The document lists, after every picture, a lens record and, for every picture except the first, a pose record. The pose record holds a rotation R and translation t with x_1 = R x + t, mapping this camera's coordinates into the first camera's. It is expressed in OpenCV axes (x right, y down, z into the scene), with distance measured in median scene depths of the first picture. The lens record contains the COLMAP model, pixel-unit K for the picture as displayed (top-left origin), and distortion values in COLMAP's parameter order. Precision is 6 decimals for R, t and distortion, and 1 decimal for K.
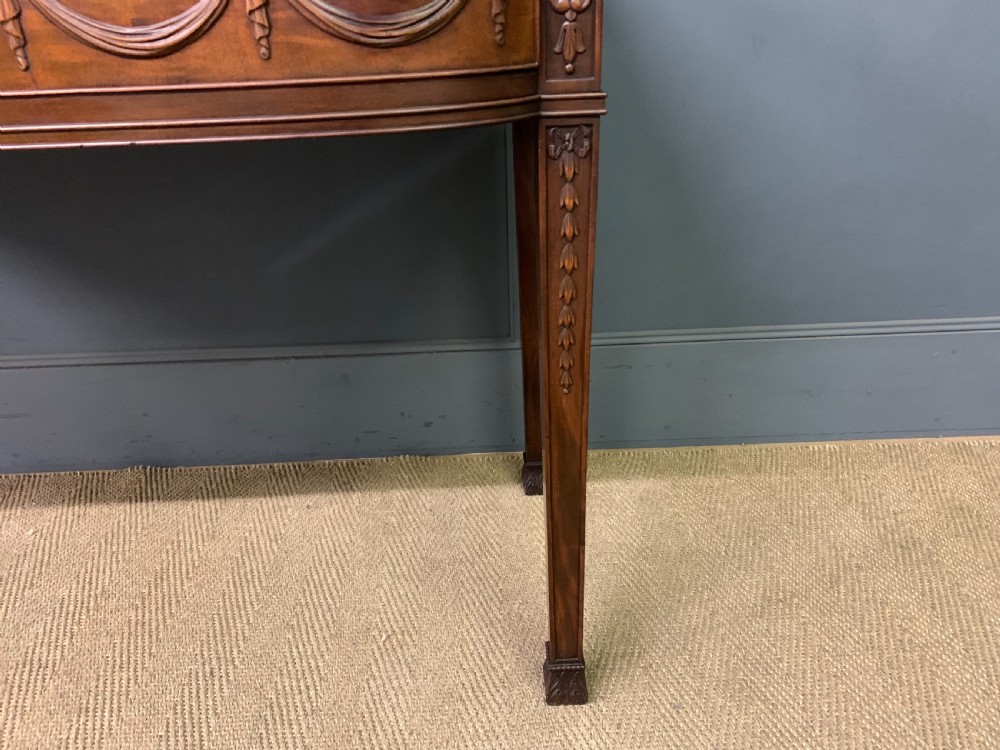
lens RADIAL K [[771.5, 0, 487.7], [0, 771.5, 383.8], [0, 0, 1]] dist [0.029615, -0.024693]
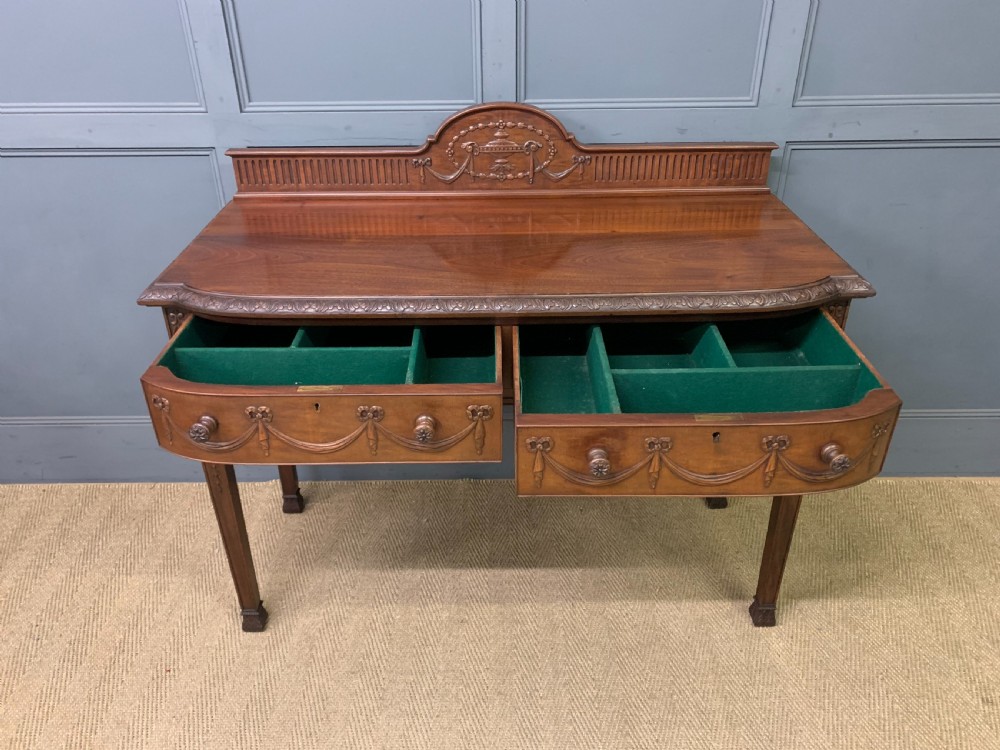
lens RADIAL K [[771.5, 0, 494.3], [0, 771.5, 377.6], [0, 0, 1]] dist [0.029615, -0.024693]
pose [[0.999518, 0.031019, -0.001520, -0.606208], [-0.030848, 0.997295, 0.066711, -0.337104], [0.003586, -0.066632, 0.997771, -0.951163]]
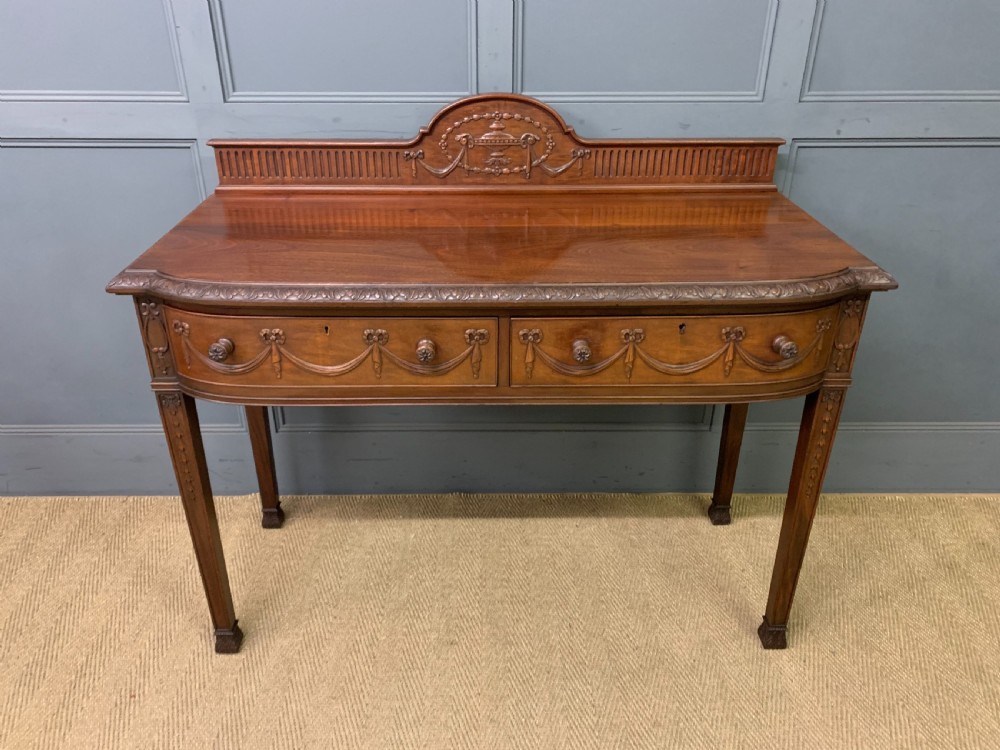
lens RADIAL K [[771.5, 0, 490.1], [0, 771.5, 374.1], [0, 0, 1]] dist [0.029615, -0.024693]
pose [[0.999273, 0.037167, 0.008536, -0.620931], [-0.037376, 0.998970, 0.025711, -0.271616], [-0.007572, -0.026011, 0.999633, -0.847531]]
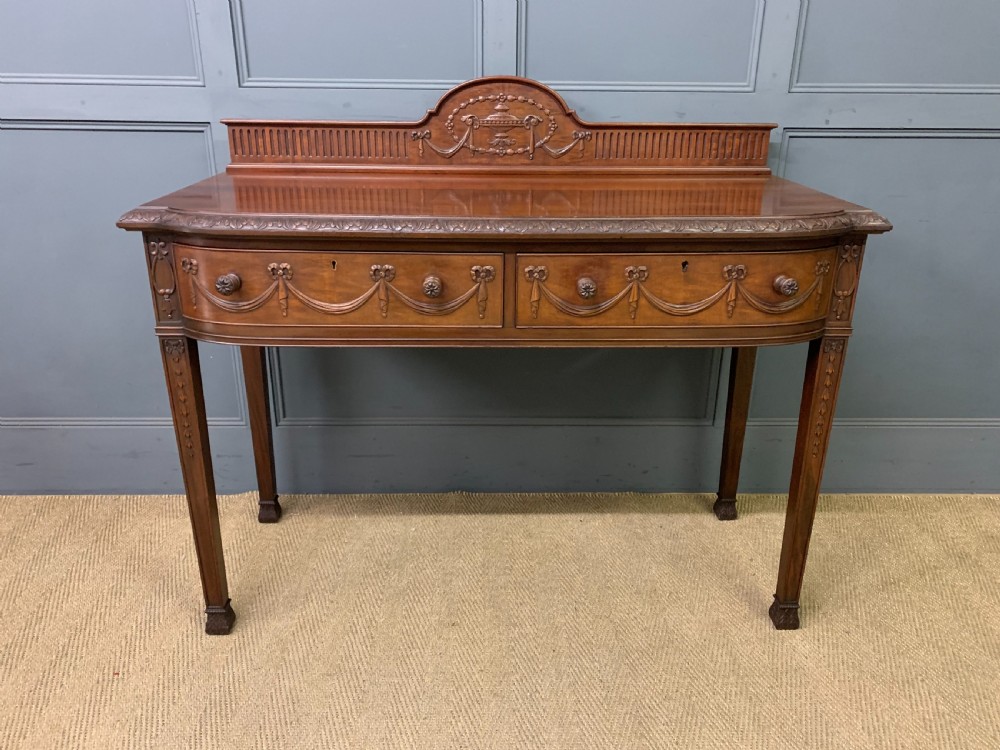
lens RADIAL K [[771.5, 0, 500.8], [0, 771.5, 367.3], [0, 0, 1]] dist [0.029615, -0.024693]
pose [[0.998918, 0.041782, 0.020430, -0.624626], [-0.039712, 0.994879, -0.092943, -0.000710], [-0.024209, 0.092031, 0.995462, -0.842031]]
